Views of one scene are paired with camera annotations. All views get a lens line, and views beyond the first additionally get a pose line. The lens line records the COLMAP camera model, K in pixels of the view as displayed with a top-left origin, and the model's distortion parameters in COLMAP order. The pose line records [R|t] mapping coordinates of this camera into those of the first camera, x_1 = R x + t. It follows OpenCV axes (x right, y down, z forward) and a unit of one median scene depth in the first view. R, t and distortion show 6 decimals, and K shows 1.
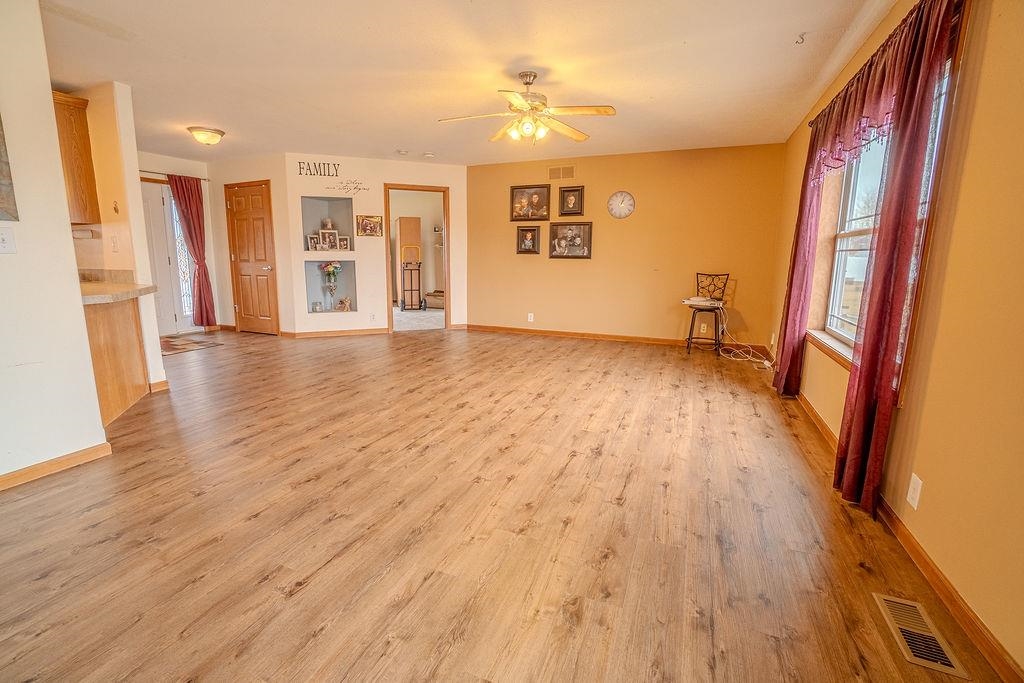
lens RADIAL K [[450.9, 0, 500.5], [0, 450.9, 334.2], [0, 0, 1]] dist [-0.067320, 0.023910]
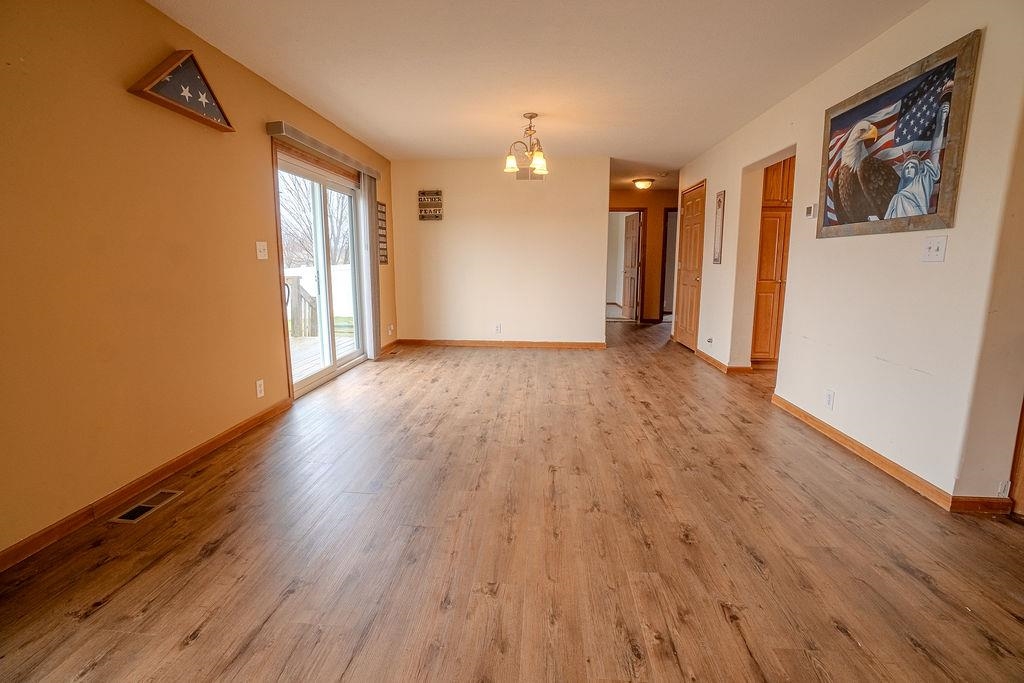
lens RADIAL K [[450.9, 0, 500.5], [0, 450.9, 334.2], [0, 0, 1]] dist [-0.067320, 0.023910]
pose [[-0.950928, 0.044720, -0.306164, 0.048364], [-0.057567, 0.946652, 0.317074, -0.098485], [0.304010, 0.319139, -0.897623, 0.564107]]
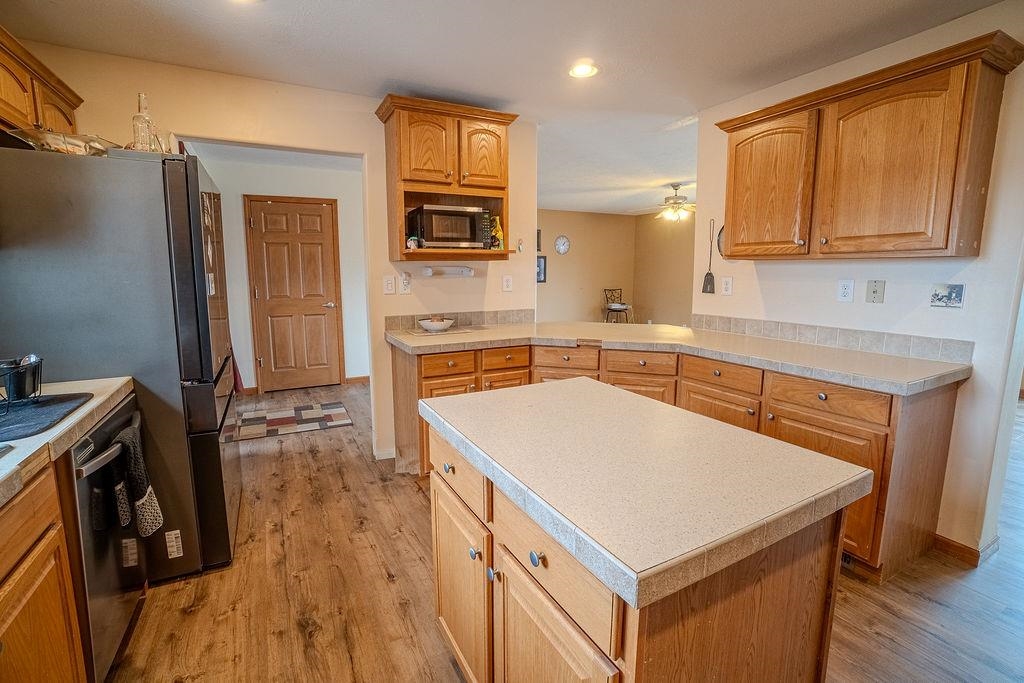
lens RADIAL K [[450.9, 0, 500.5], [0, 450.9, 334.2], [0, 0, 1]] dist [-0.067320, 0.023910]
pose [[0.628986, -0.118006, 0.768408, -0.976623], [0.142442, 0.989173, 0.035313, -0.078819], [-0.764256, 0.087243, 0.638985, 0.230497]]
